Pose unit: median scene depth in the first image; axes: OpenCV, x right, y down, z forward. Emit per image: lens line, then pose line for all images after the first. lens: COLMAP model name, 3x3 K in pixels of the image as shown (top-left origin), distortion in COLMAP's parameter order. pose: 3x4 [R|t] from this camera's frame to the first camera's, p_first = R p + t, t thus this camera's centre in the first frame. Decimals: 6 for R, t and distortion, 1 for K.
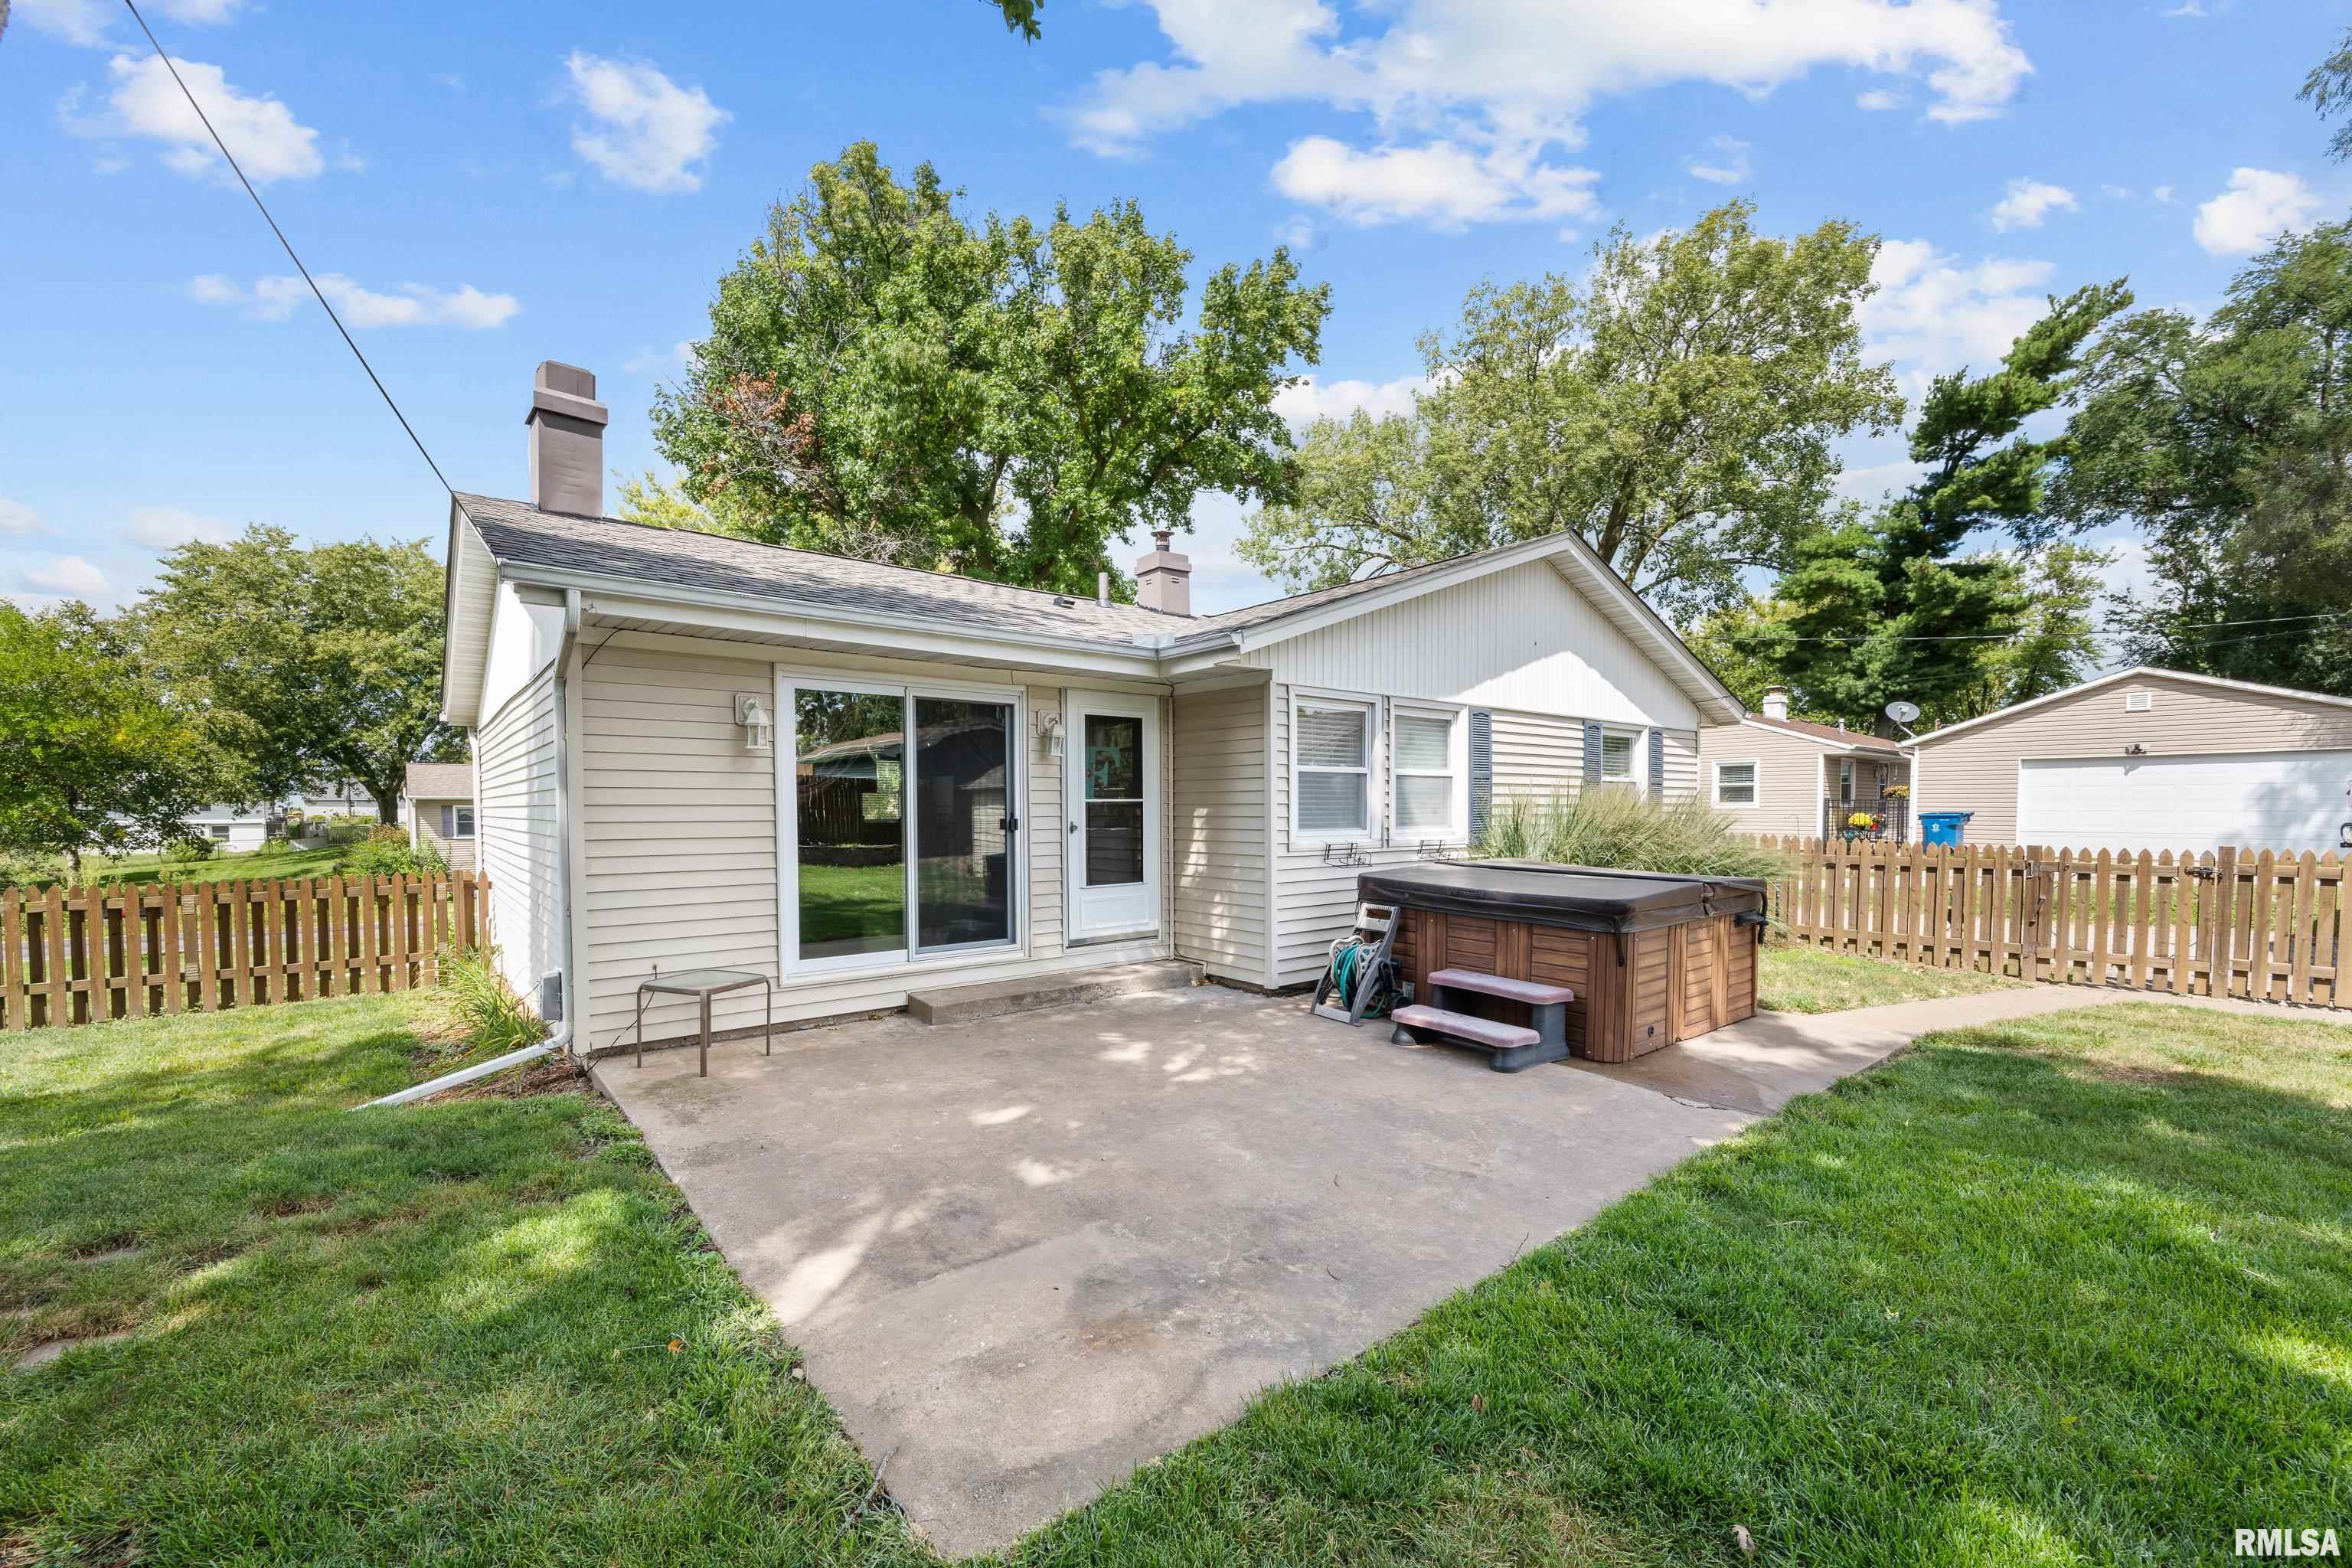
lens RADIAL K [[948.1, 0, 1176.0], [0, 948.1, 784.0], [0, 0, 1]] dist [-0.000237, -0.000186]
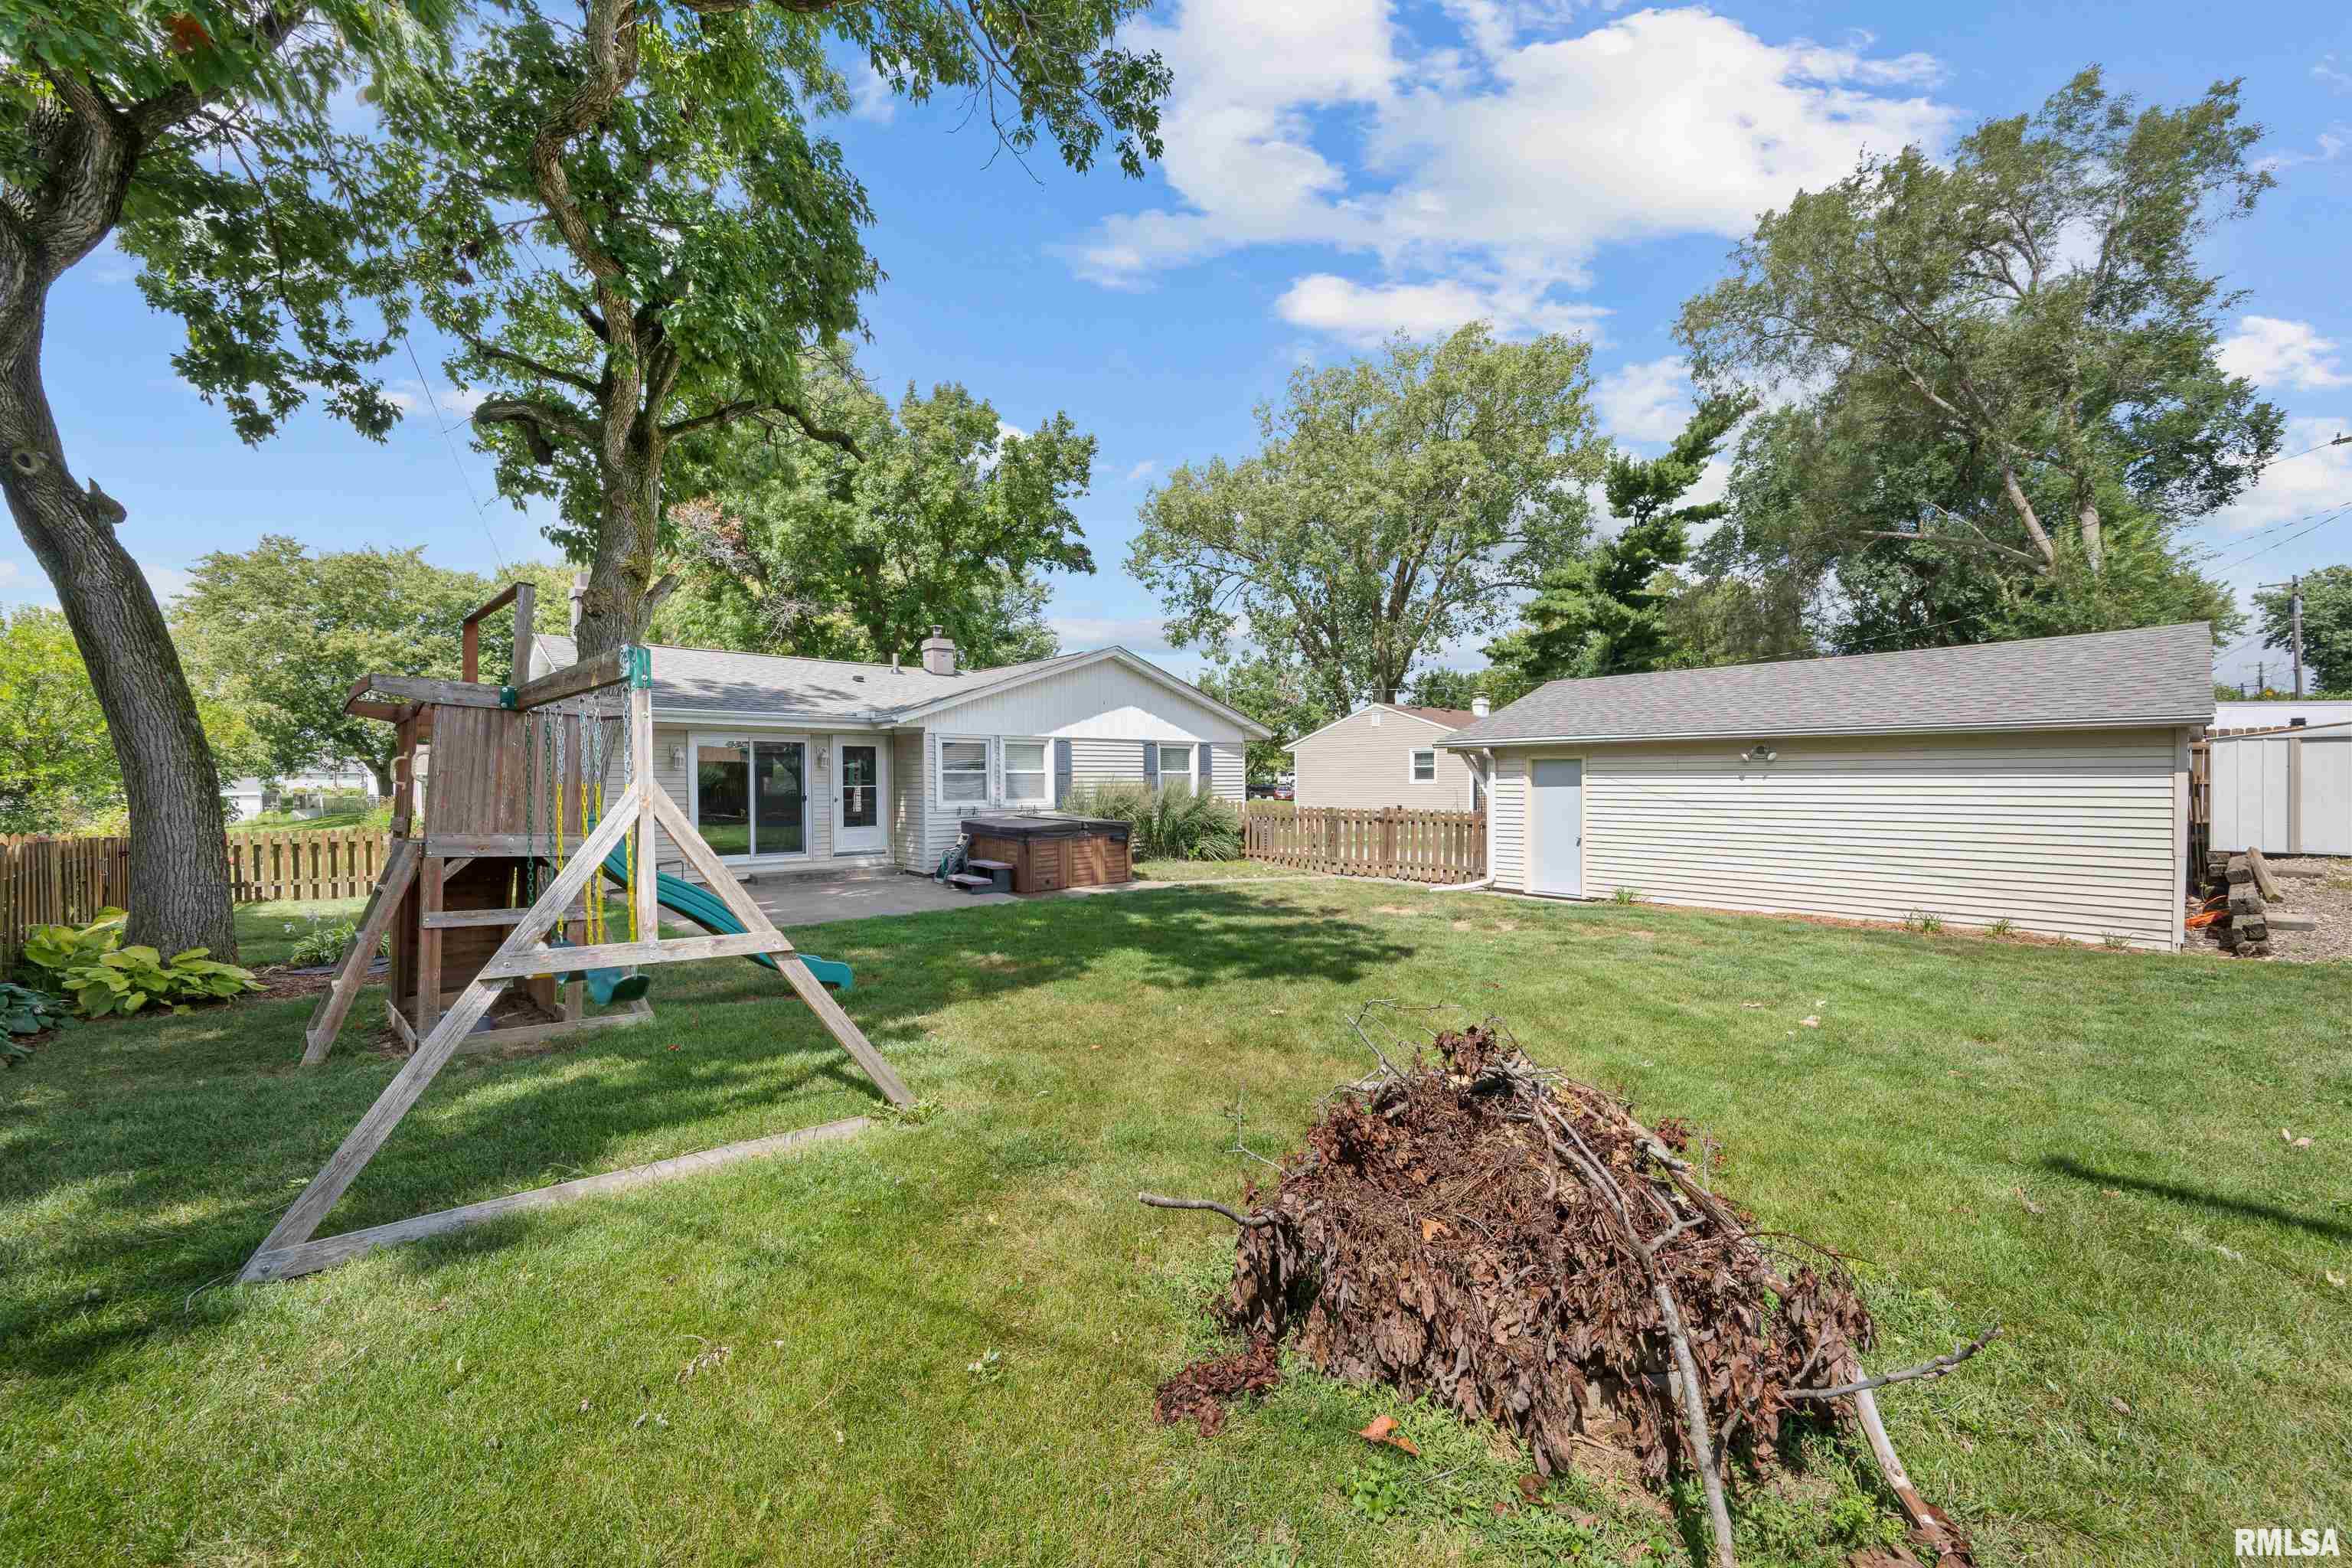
lens RADIAL K [[920.5, 0, 1182.0], [0, 920.5, 743.0], [0, 0, 1]] dist [0.001525, 0.000253]
pose [[0.999006, 0.000894, 0.044562, 0.139533], [-0.000339, 0.999922, -0.012471, -0.013513], [-0.044570, 0.012443, 0.998929, -0.267225]]
